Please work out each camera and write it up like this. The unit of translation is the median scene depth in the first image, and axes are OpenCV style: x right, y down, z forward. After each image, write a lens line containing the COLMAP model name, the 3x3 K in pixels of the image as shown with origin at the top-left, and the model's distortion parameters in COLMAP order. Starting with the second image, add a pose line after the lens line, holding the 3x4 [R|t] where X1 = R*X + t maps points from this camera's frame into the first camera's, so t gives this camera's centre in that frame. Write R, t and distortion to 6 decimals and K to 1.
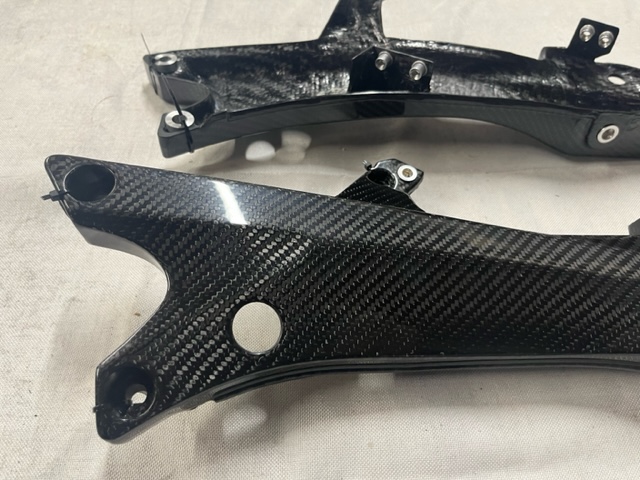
lens RADIAL K [[479.8, 0, 320.0], [0, 479.8, 250.8], [0, 0, 1]] dist [0.041773, -0.084122]
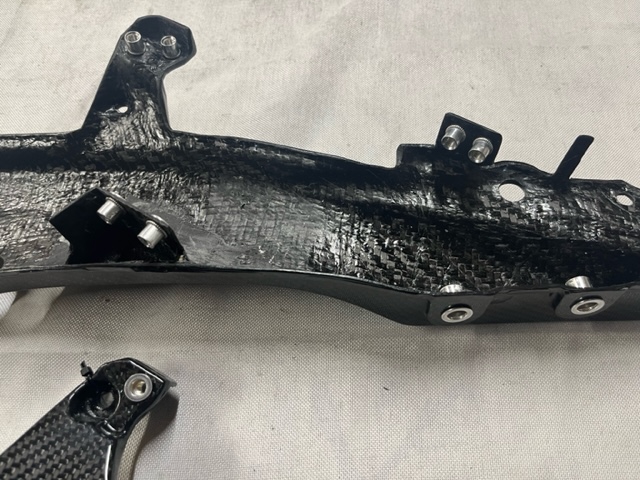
lens RADIAL K [[479.8, 0, 320.0], [0, 479.8, 250.8], [0, 0, 1]] dist [0.041773, -0.084122]
pose [[0.997774, 0.013415, -0.065328, 0.518773], [-0.002841, 0.987220, 0.159337, -0.498878], [0.066630, -0.158796, 0.985060, 0.399063]]
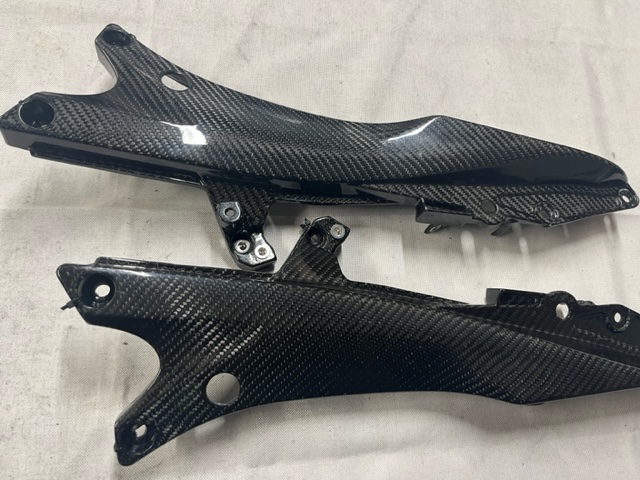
lens RADIAL K [[474.6, 0, 320.0], [0, 474.6, 240.0], [0, 0, 1]] dist [0.041804, -0.077339]
pose [[0.987292, 0.044941, 0.152432, -0.059763], [-0.090581, 0.947256, 0.307410, -0.562471], [-0.130577, -0.317311, 0.939289, -0.200851]]
